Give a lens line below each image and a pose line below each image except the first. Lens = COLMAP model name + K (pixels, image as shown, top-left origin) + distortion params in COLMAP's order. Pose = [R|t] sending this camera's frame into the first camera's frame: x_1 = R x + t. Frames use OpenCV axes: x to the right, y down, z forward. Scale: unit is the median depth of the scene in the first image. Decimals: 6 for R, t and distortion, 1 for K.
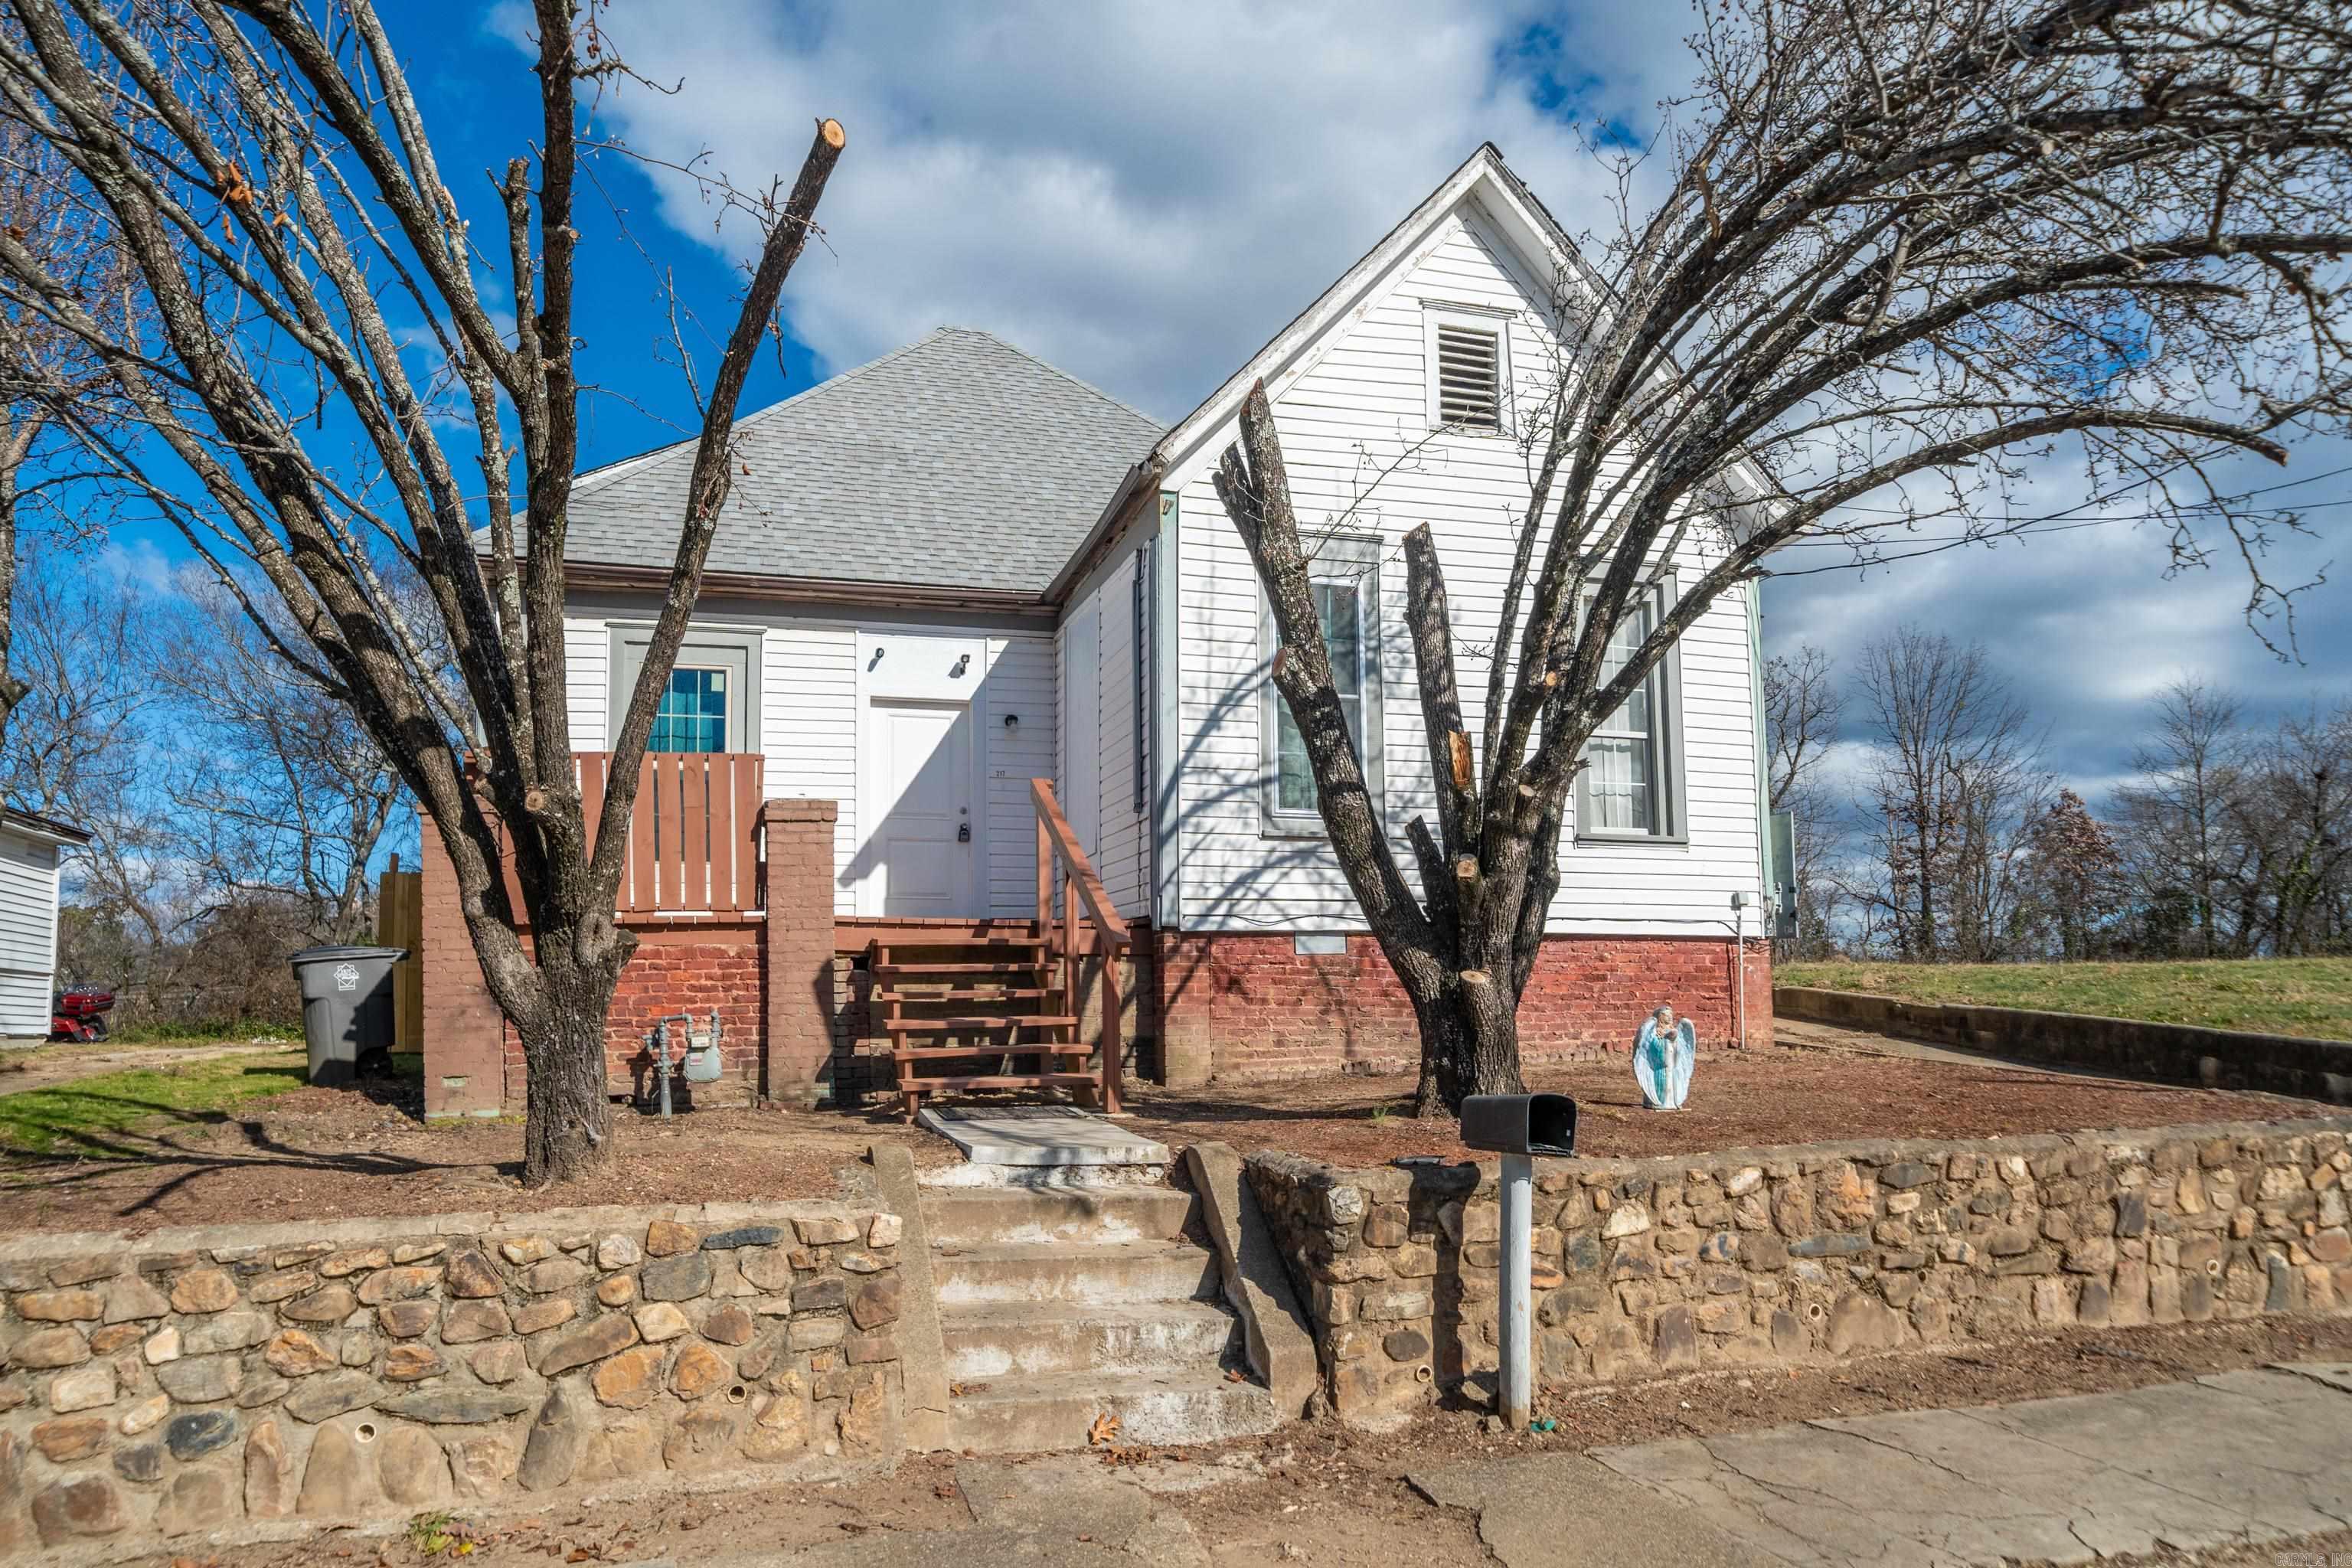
lens RADIAL K [[1413.1, 0, 1208.9], [0, 1413.1, 908.1], [0, 0, 1]] dist [0.006312, 0.002872]
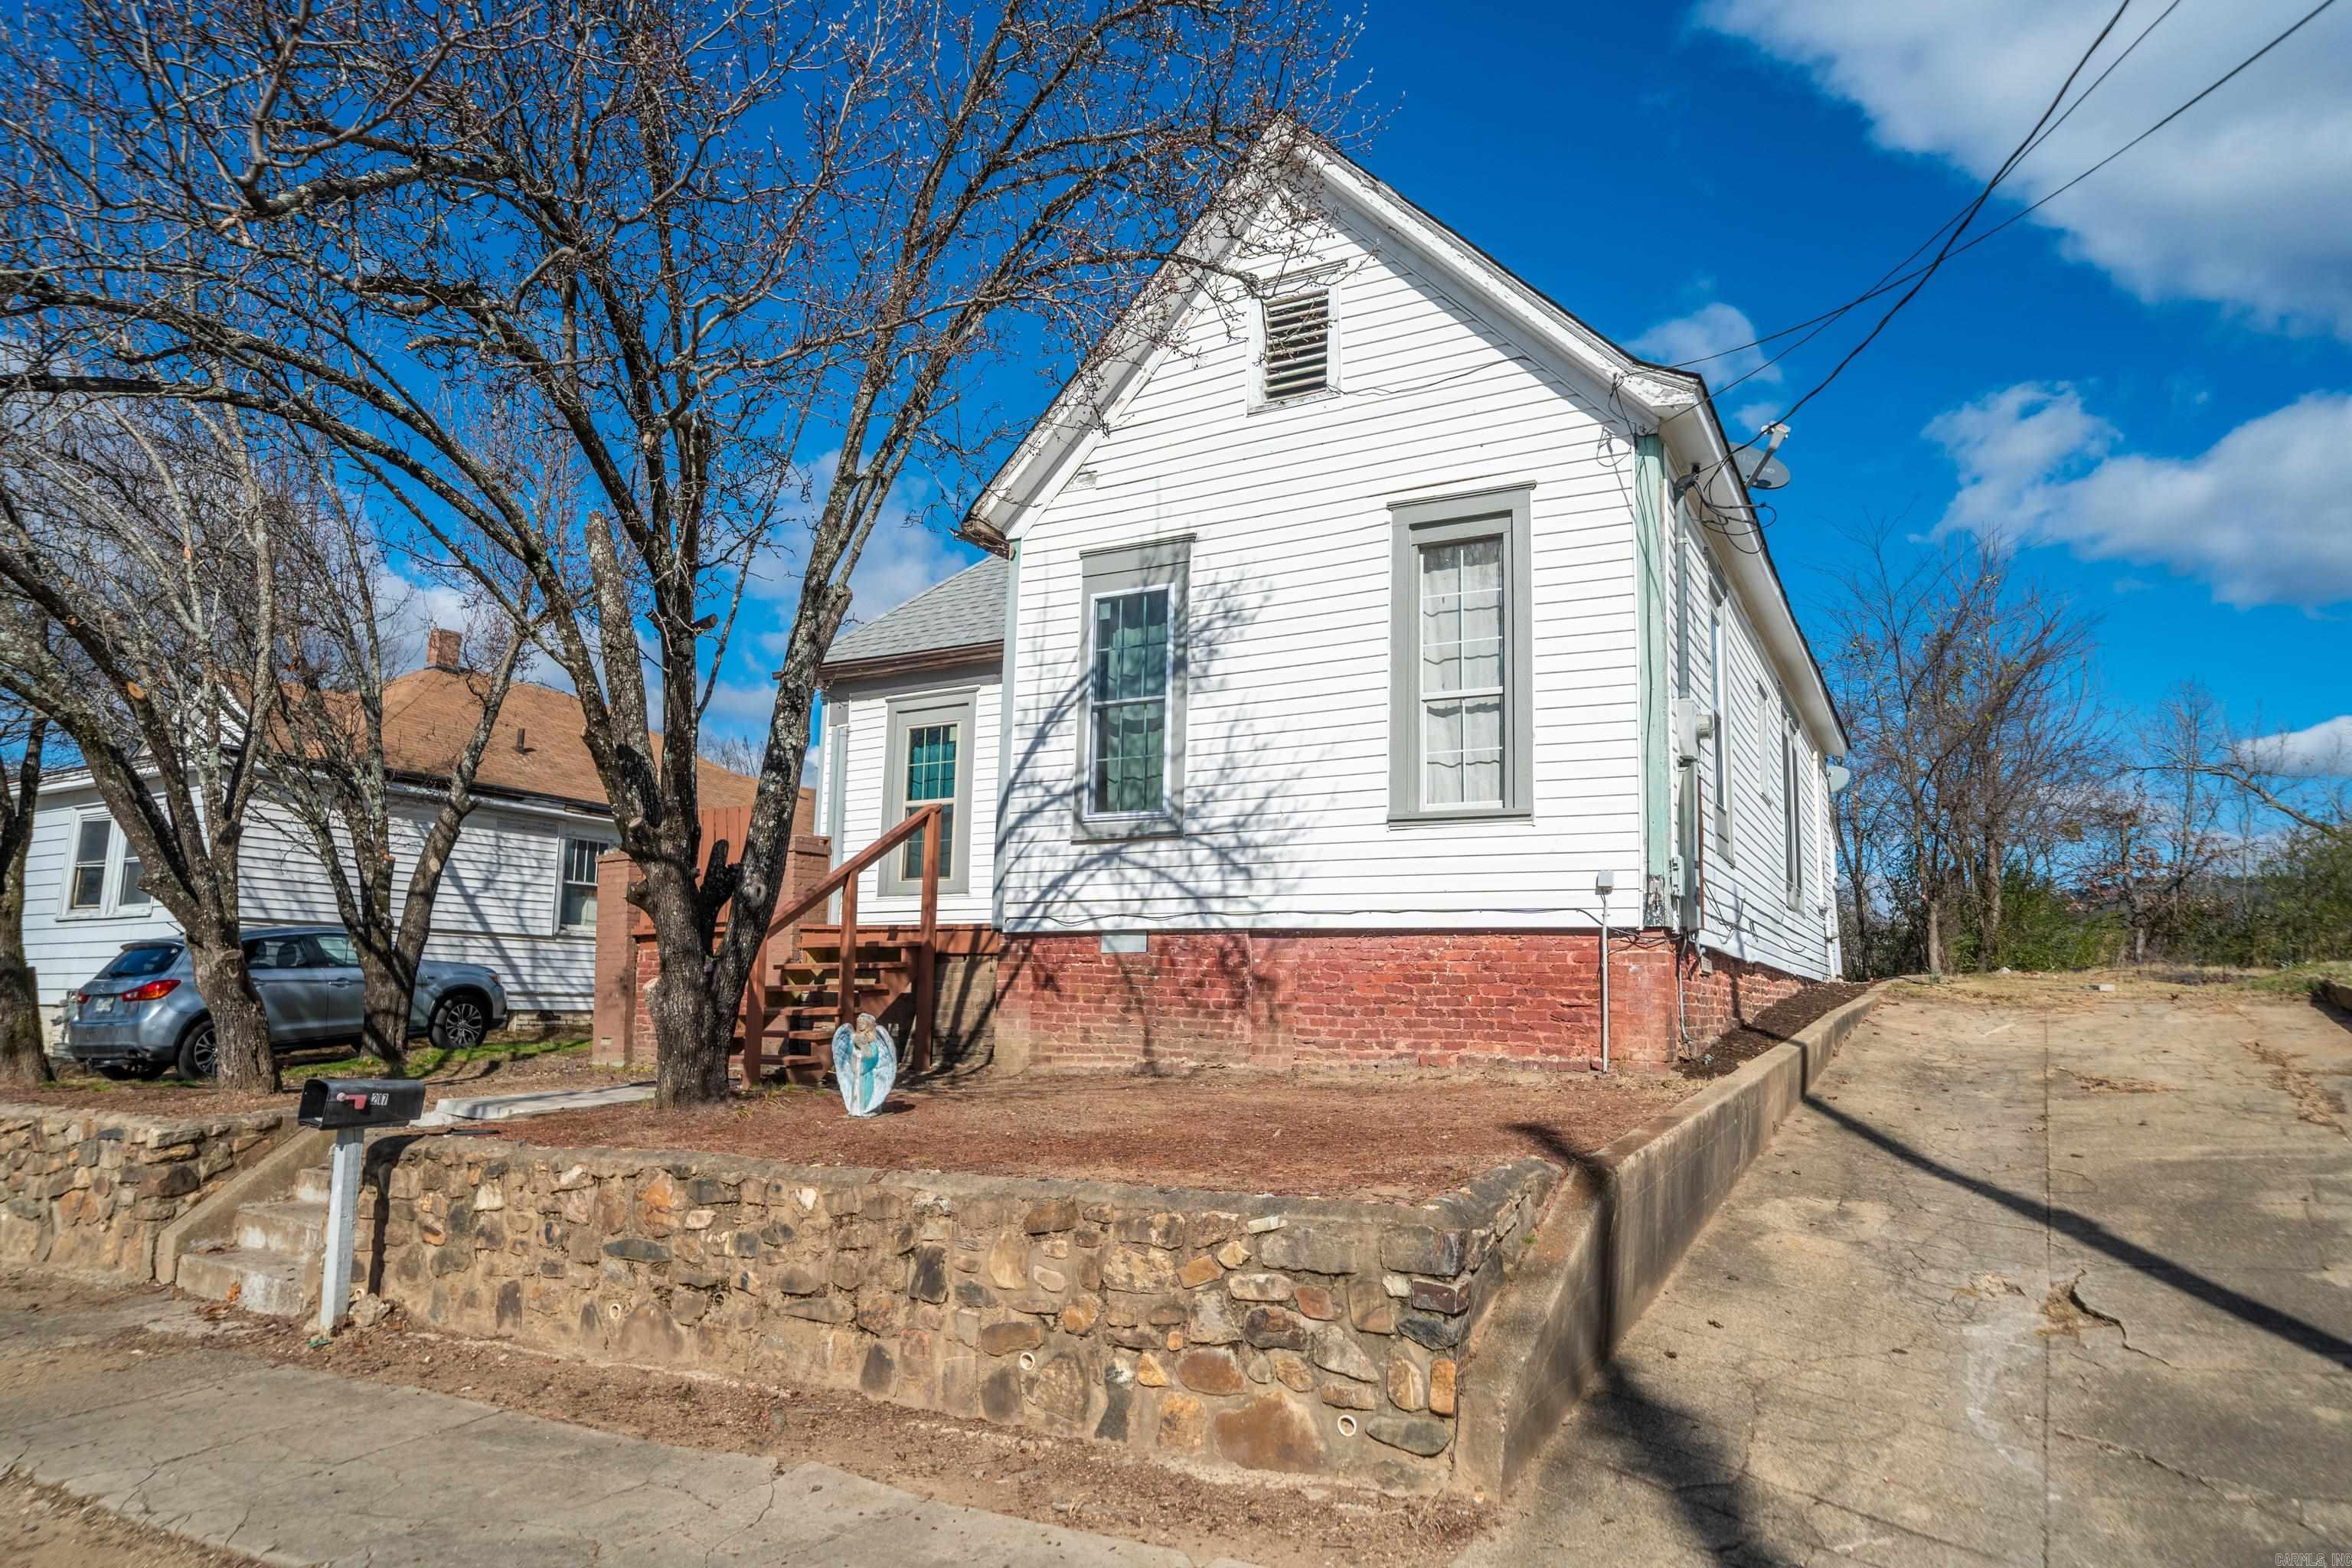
lens RADIAL K [[1413.1, 0, 1179.3], [0, 1413.1, 785.1], [0, 0, 1]] dist [0.006312, 0.002872]
pose [[0.720773, -0.082693, -0.688221, 0.825859], [0.032792, 0.995815, -0.085309, 0.000330], [0.692395, 0.038920, 0.720468, 0.289495]]
